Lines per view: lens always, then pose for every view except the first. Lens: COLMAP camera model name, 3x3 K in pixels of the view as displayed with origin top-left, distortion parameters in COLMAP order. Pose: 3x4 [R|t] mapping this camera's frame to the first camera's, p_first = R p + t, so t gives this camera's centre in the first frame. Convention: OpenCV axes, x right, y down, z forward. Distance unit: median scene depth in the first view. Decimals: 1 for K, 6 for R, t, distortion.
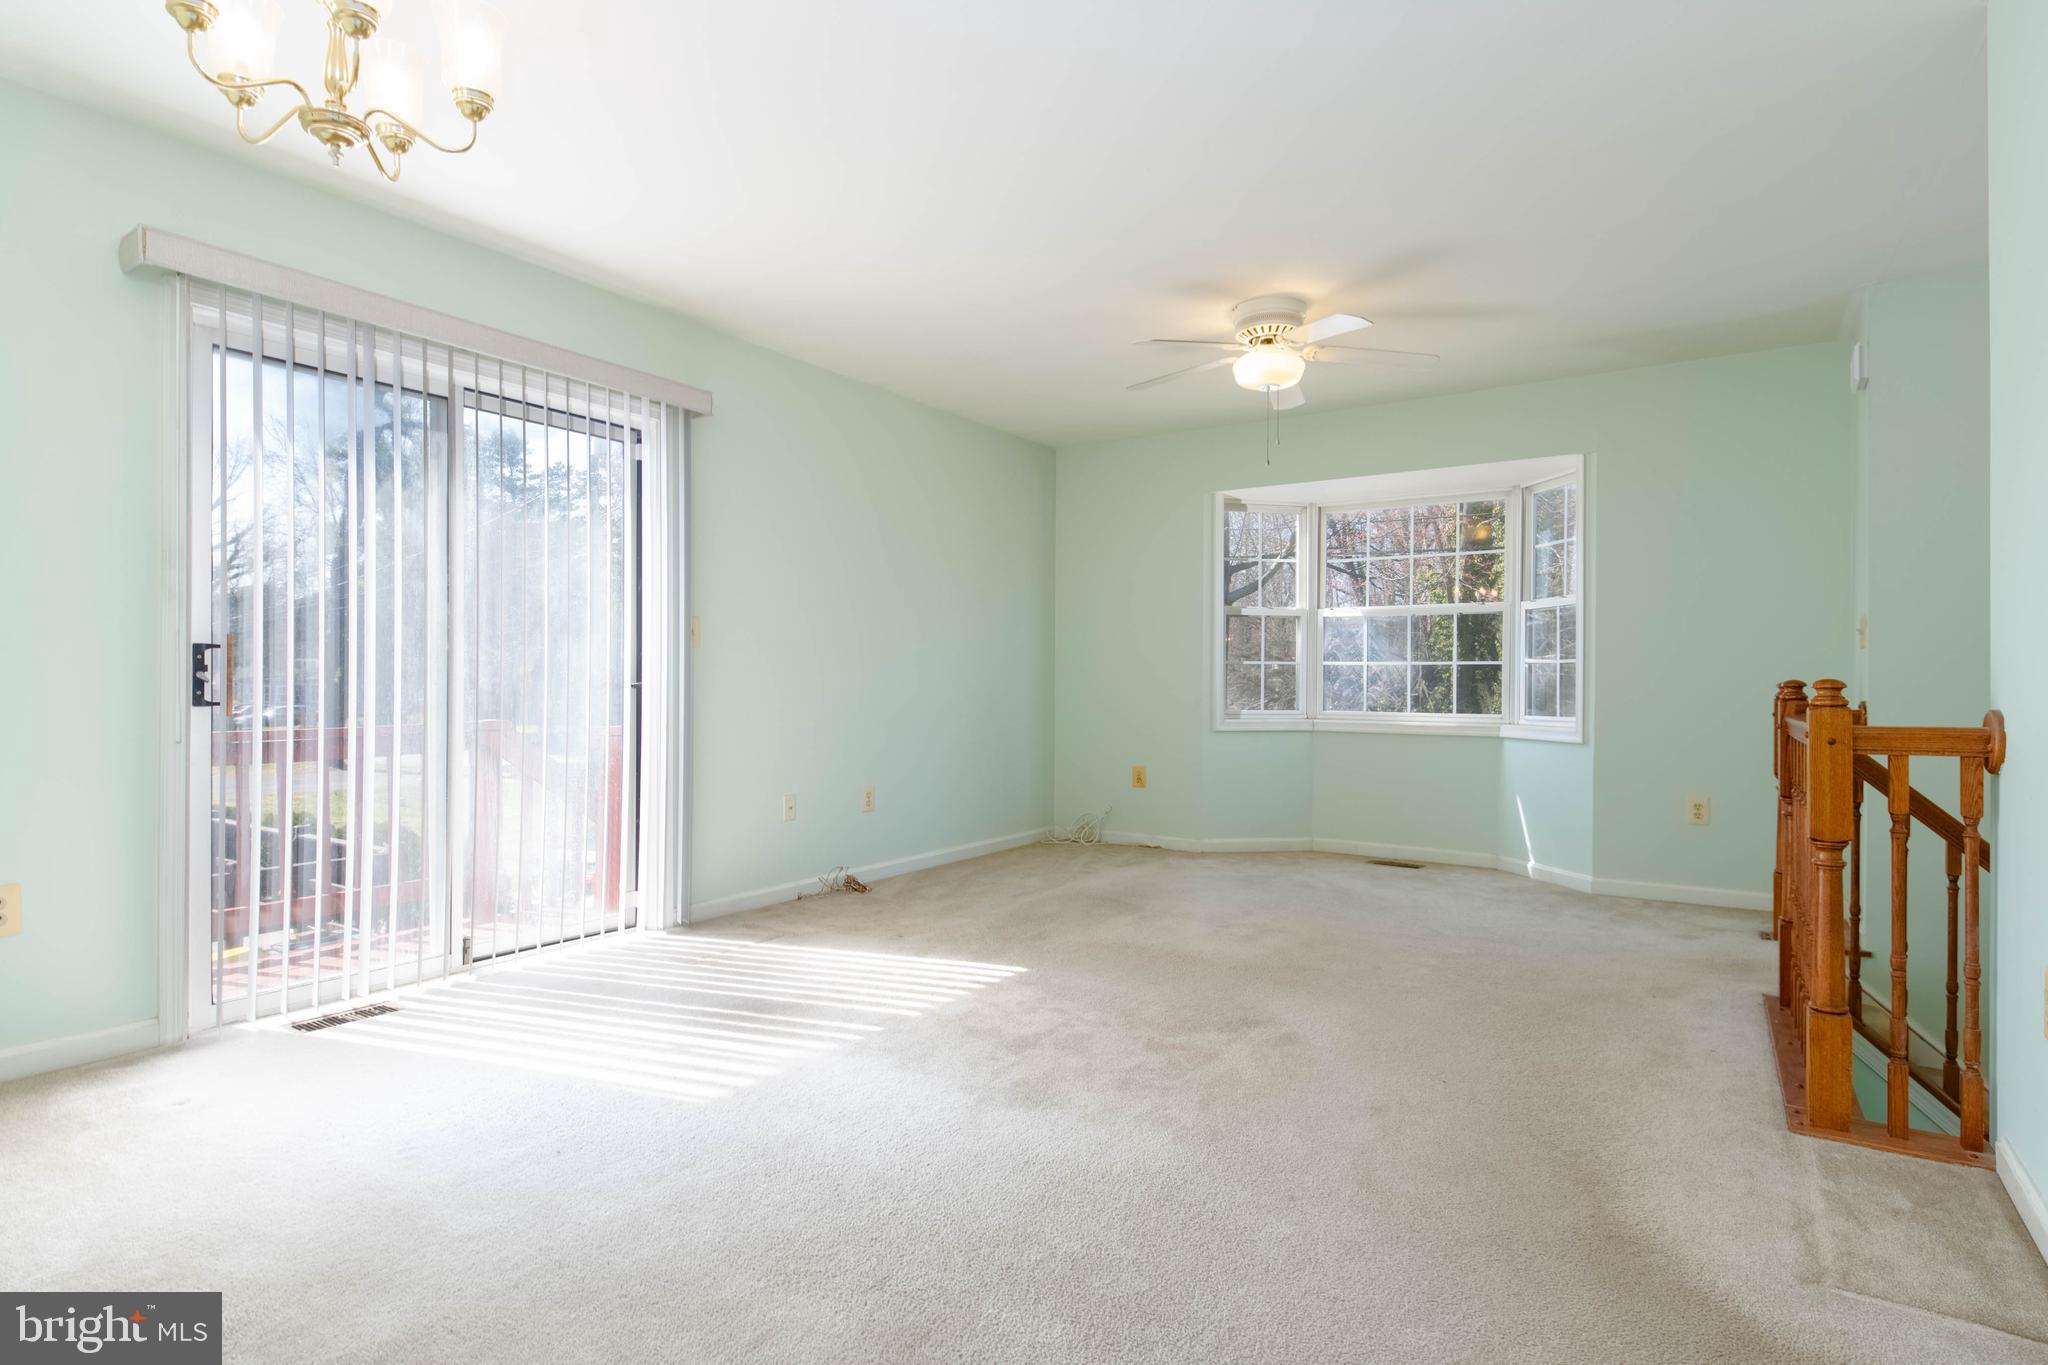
lens RADIAL K [[995.2, 0, 1052.7], [0, 995.2, 675.2], [0, 0, 1]] dist [0.005090, -0.003575]
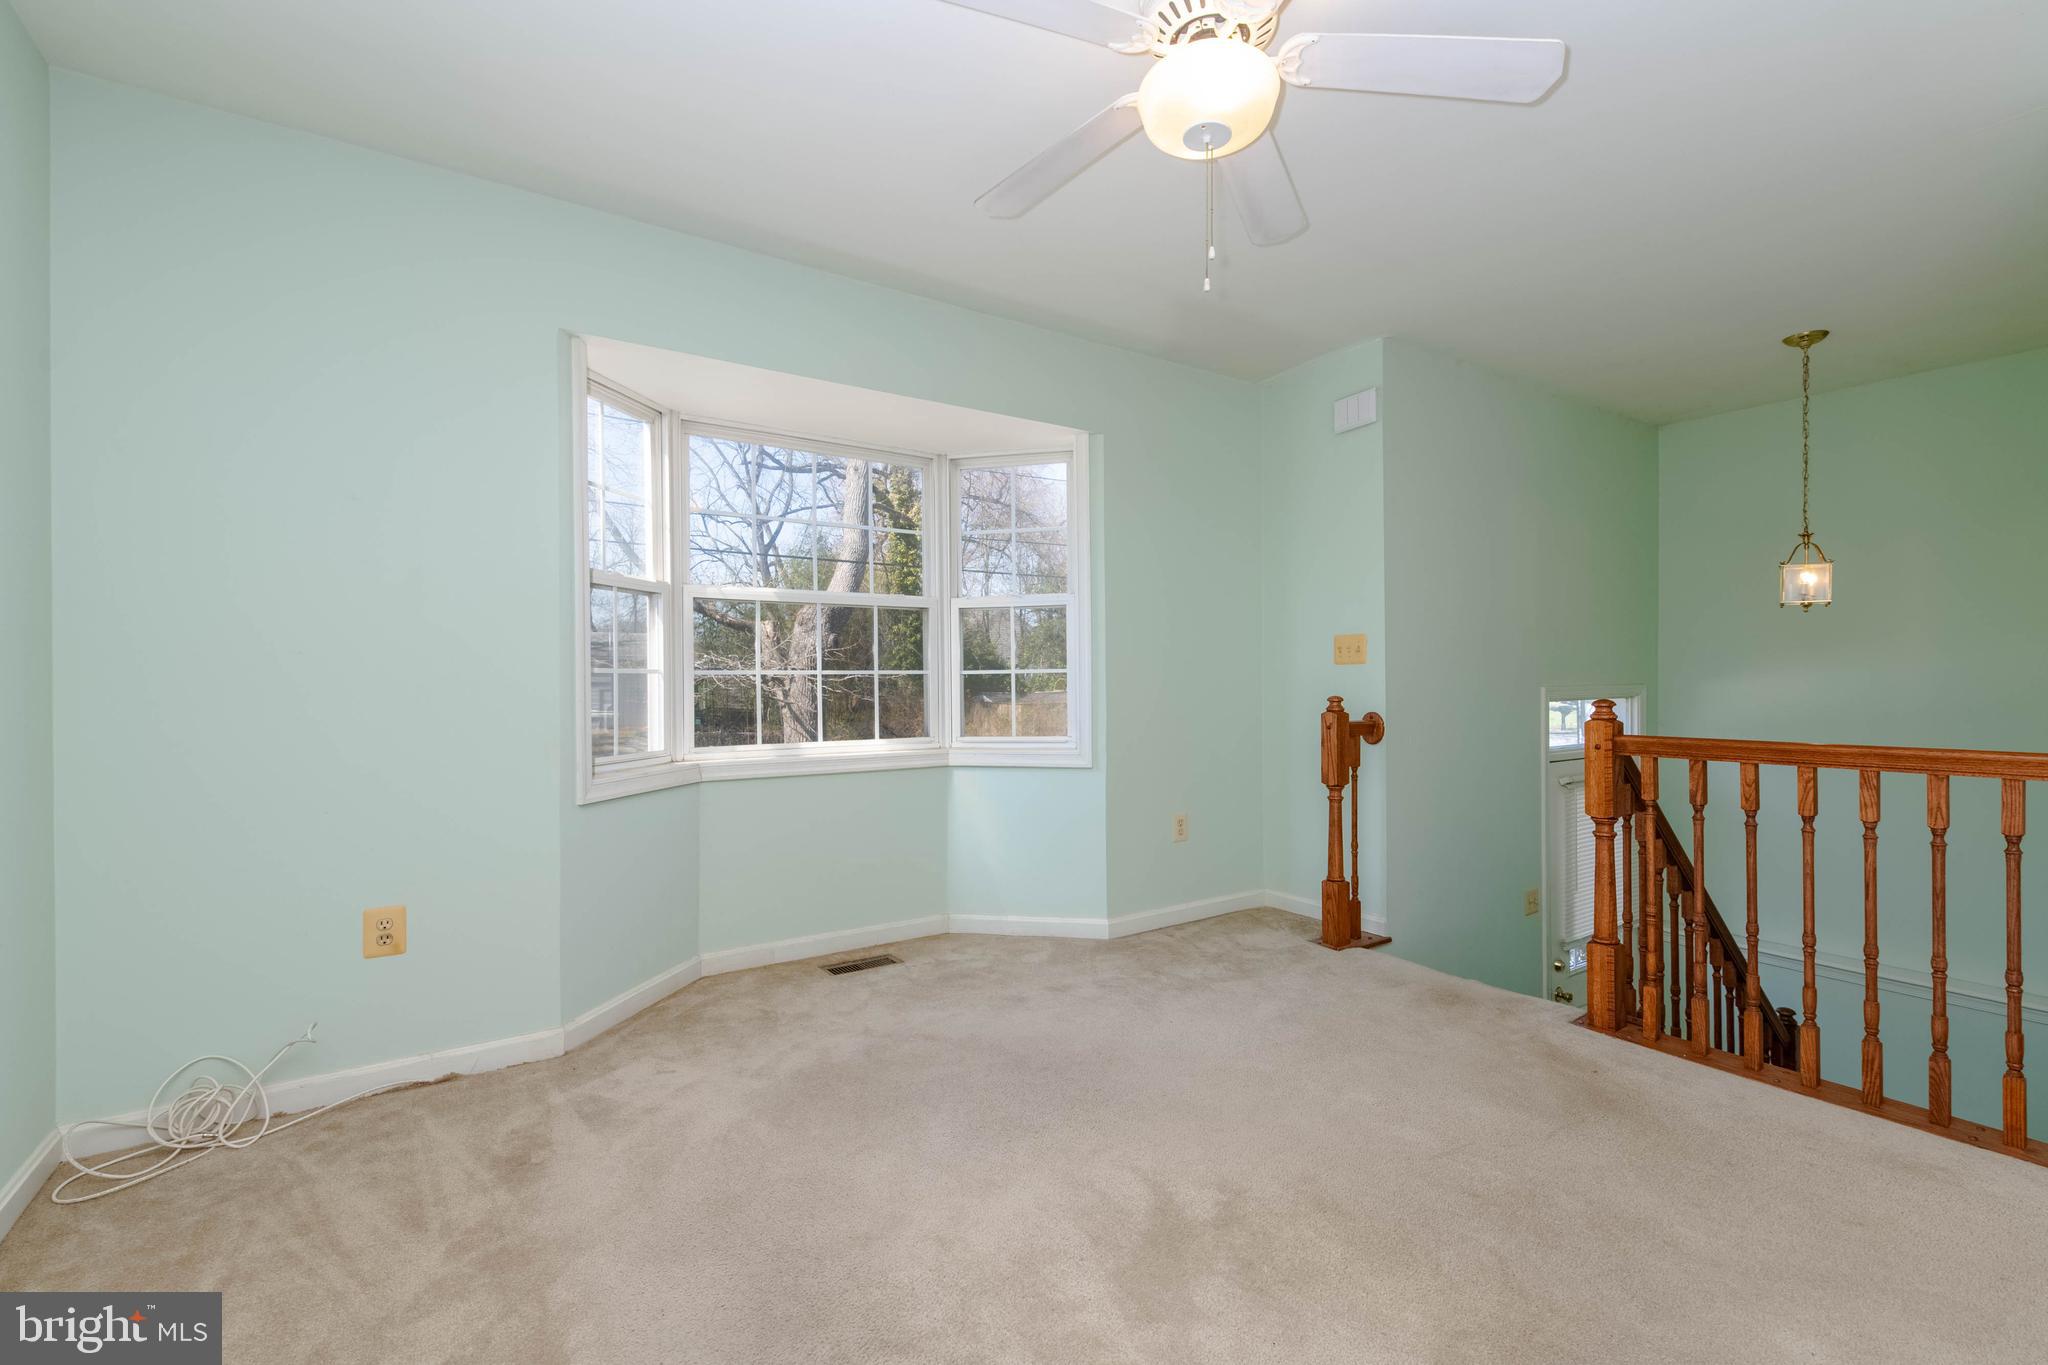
lens RADIAL K [[882.9, 0, 1015.4], [0, 882.9, 680.7], [0, 0, 1]] dist [0.002496, -0.005815]
pose [[0.415172, -0.007728, 0.909710, -0.167366], [0.005079, 0.999968, 0.006177, -0.010173], [-0.909729, 0.002055, 0.415198, 0.652207]]
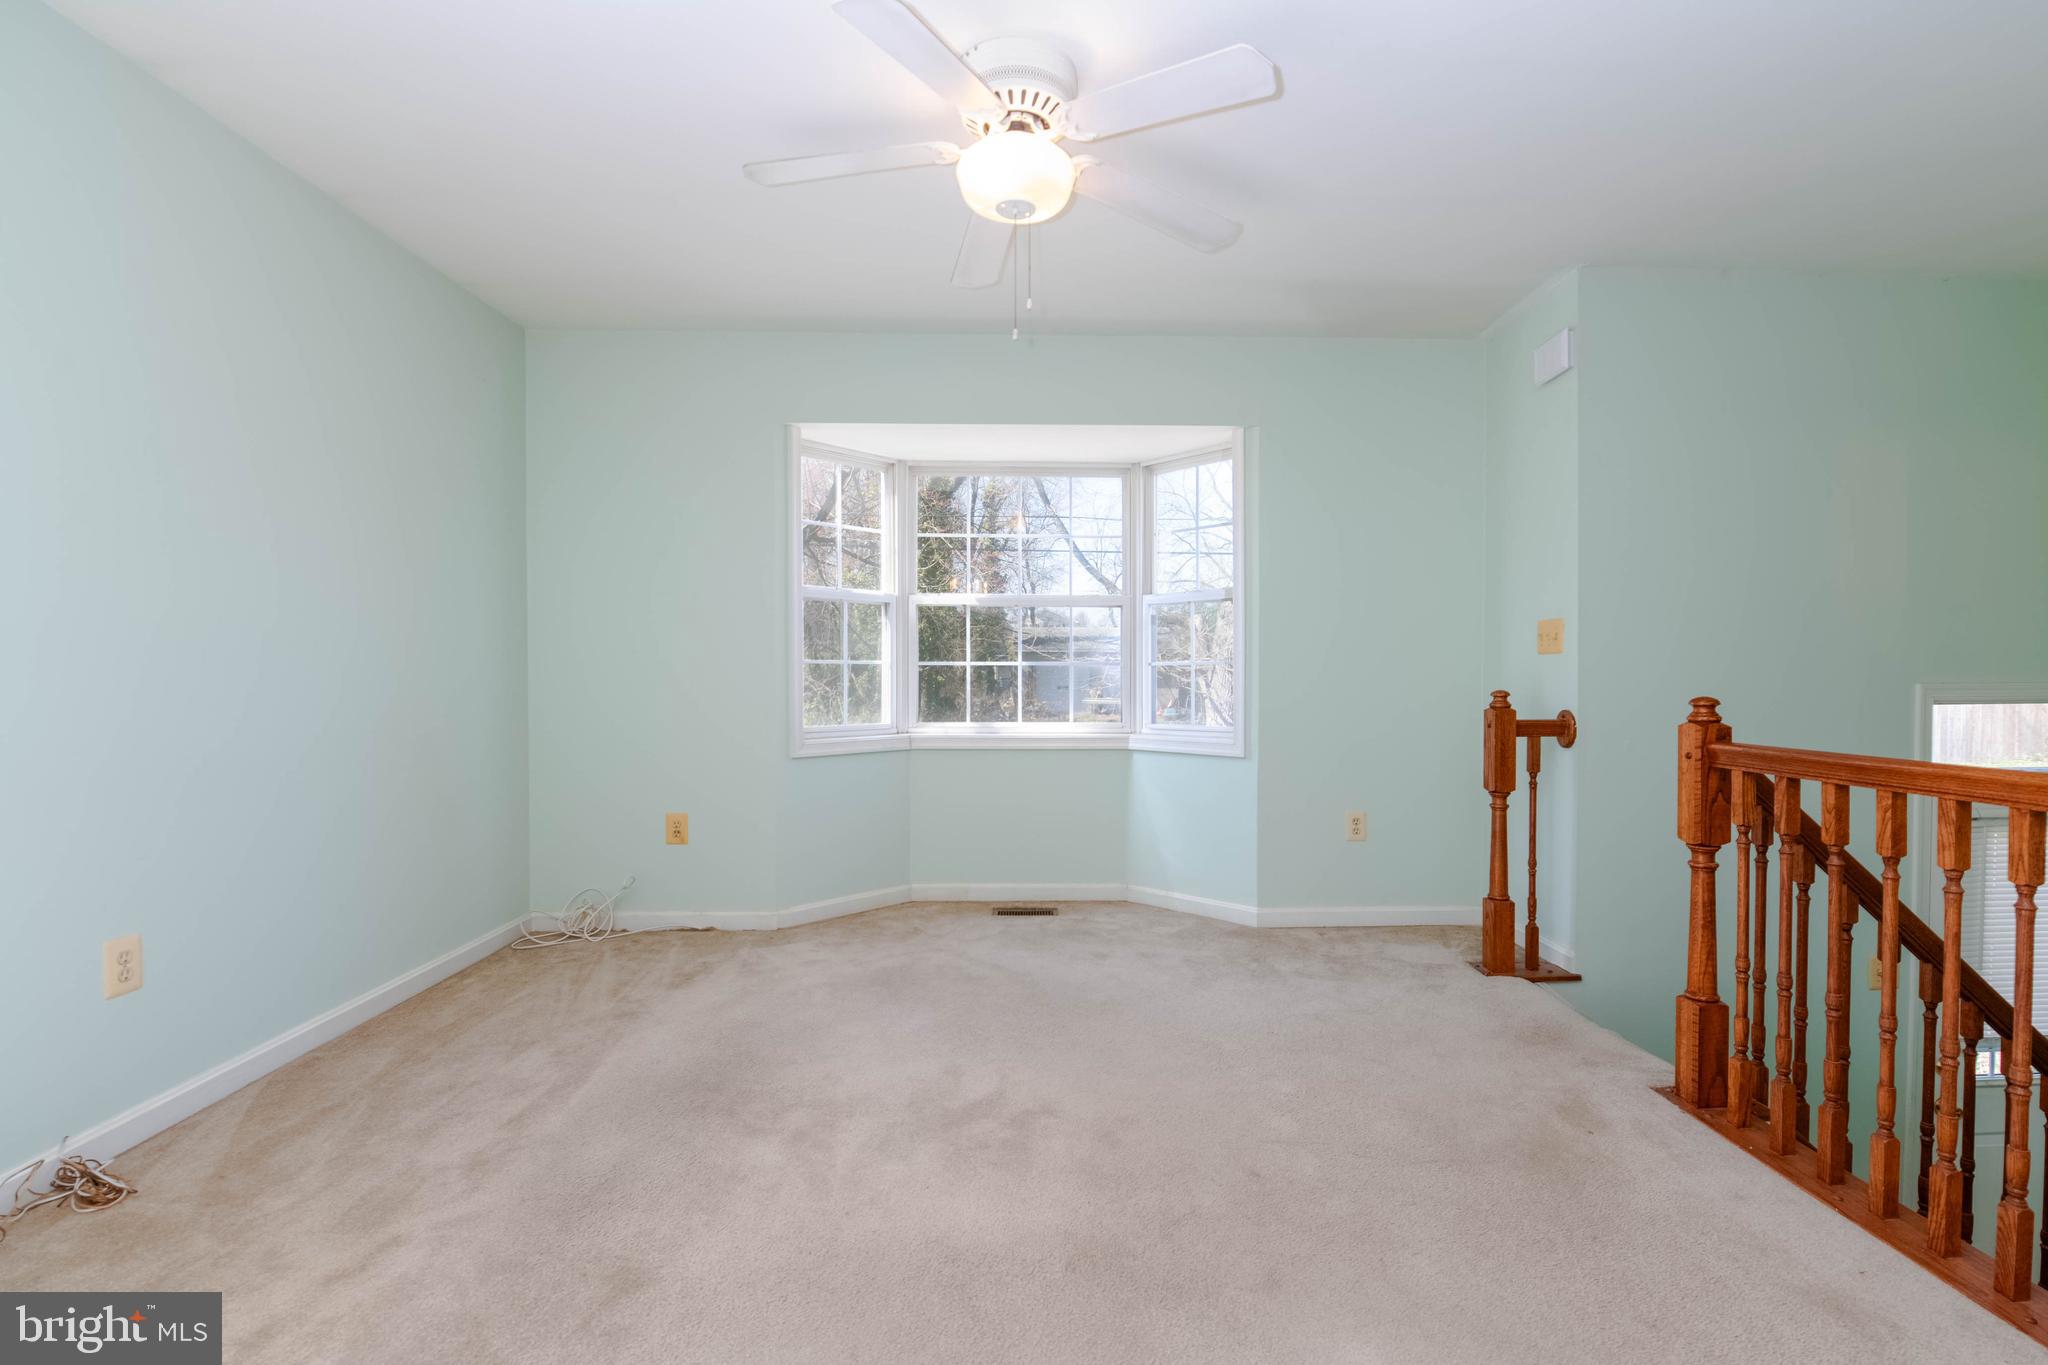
lens RADIAL K [[882.9, 0, 1012.1], [0, 882.9, 688.3], [0, 0, 1]] dist [0.002496, -0.005815]
pose [[0.837529, -0.013953, 0.546214, -0.057430], [0.003311, 0.999785, 0.020462, -0.007785], [-0.546382, -0.015329, 0.837396, 0.403731]]
